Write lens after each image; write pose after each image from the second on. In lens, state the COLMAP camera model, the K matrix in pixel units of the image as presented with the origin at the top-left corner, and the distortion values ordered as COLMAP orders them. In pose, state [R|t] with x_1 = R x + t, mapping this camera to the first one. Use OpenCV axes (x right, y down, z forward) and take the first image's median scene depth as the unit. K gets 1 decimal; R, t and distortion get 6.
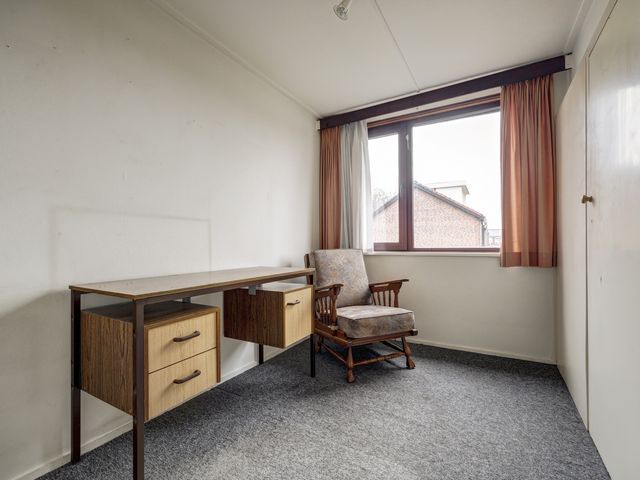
lens RADIAL K [[289.2, 0, 319.9], [0, 289.2, 232.9], [0, 0, 1]] dist [0.001081, -0.000110]
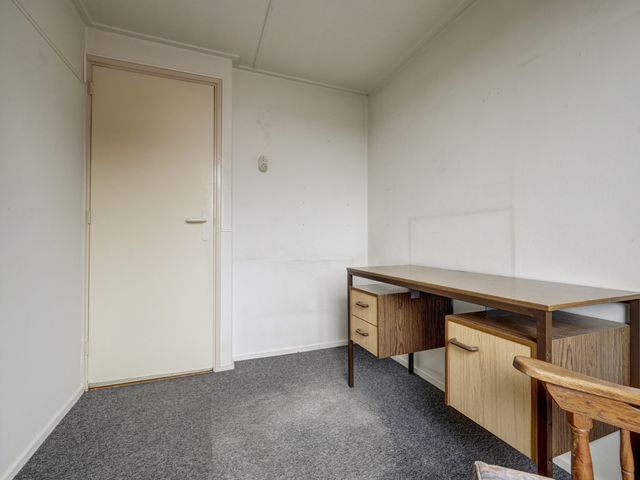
lens RADIAL K [[289.2, 0, 319.9], [0, 289.2, 232.9], [0, 0, 1]] dist [0.001081, -0.000110]
pose [[-0.614553, -0.016418, -0.788704, 0.717546], [0.033645, 0.998328, -0.046998, 0.056964], [0.788157, -0.055419, -0.612974, 1.530008]]
